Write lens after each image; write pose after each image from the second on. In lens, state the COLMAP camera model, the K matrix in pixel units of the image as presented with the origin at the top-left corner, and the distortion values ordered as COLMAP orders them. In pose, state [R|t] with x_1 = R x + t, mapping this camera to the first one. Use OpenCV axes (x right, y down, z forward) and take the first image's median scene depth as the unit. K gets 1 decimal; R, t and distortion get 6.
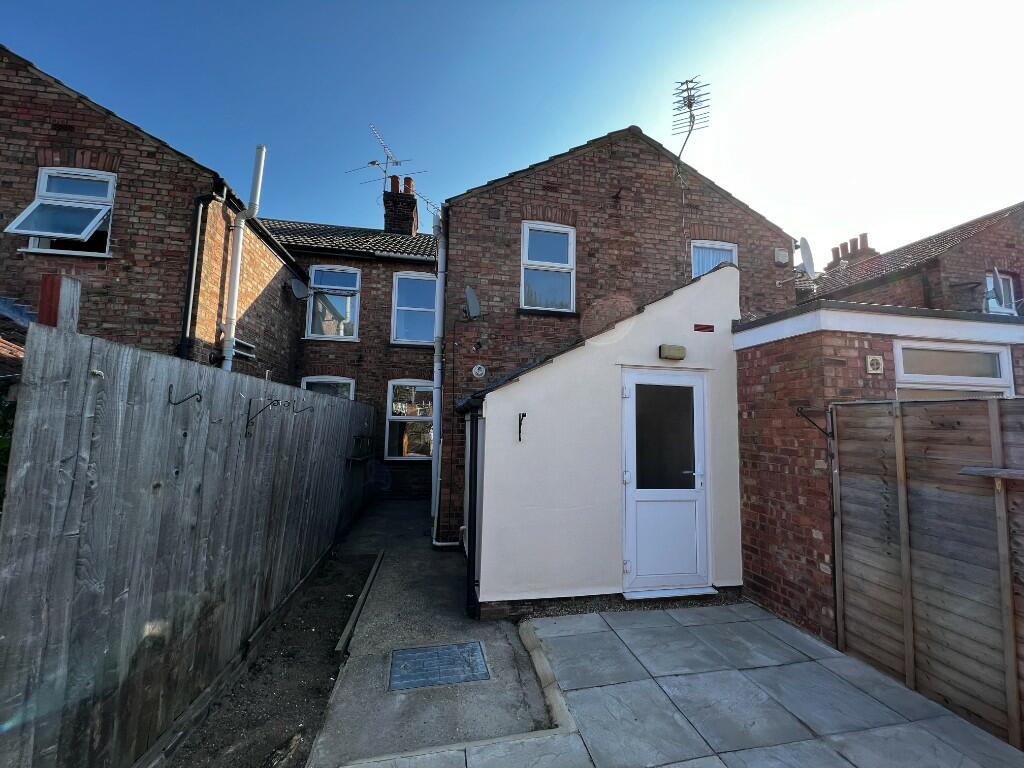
lens RADIAL K [[413.9, 0, 512.5], [0, 413.9, 383.5], [0, 0, 1]] dist [0.008040, -0.000765]
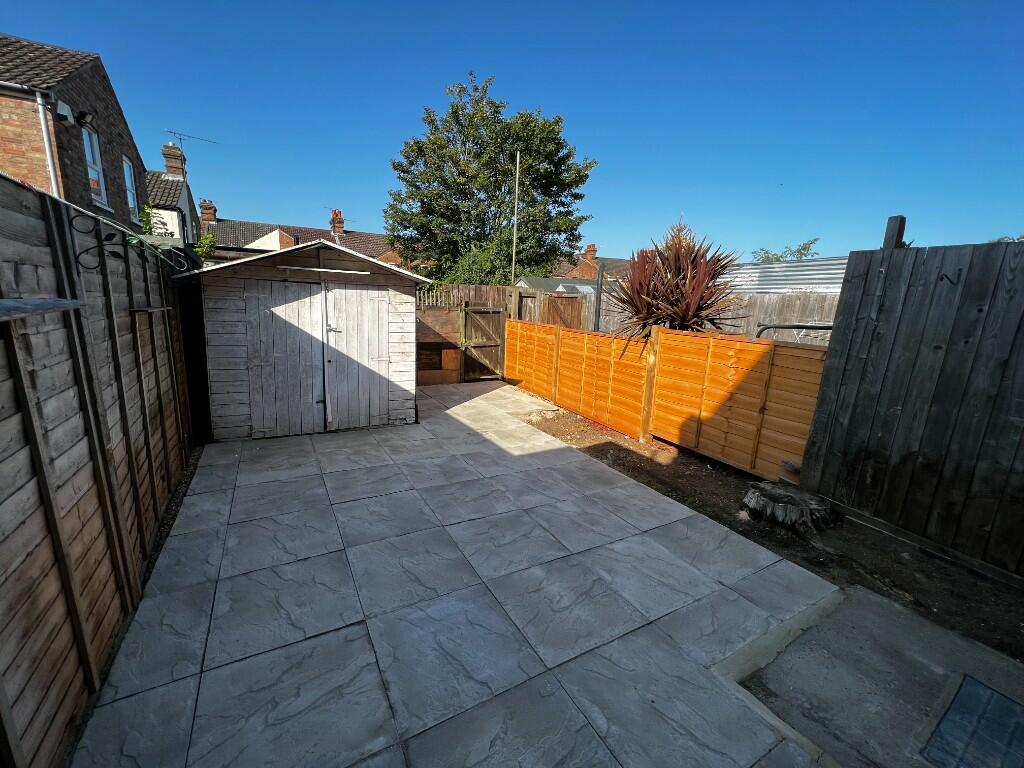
lens RADIAL K [[413.9, 0, 510.4], [0, 413.9, 388.5], [0, 0, 1]] dist [0.008040, -0.000765]
pose [[-0.939738, 0.014750, -0.341578, 0.758571], [-0.025440, 0.993283, 0.112880, 0.222754], [0.340948, 0.114768, -0.933050, 1.527189]]
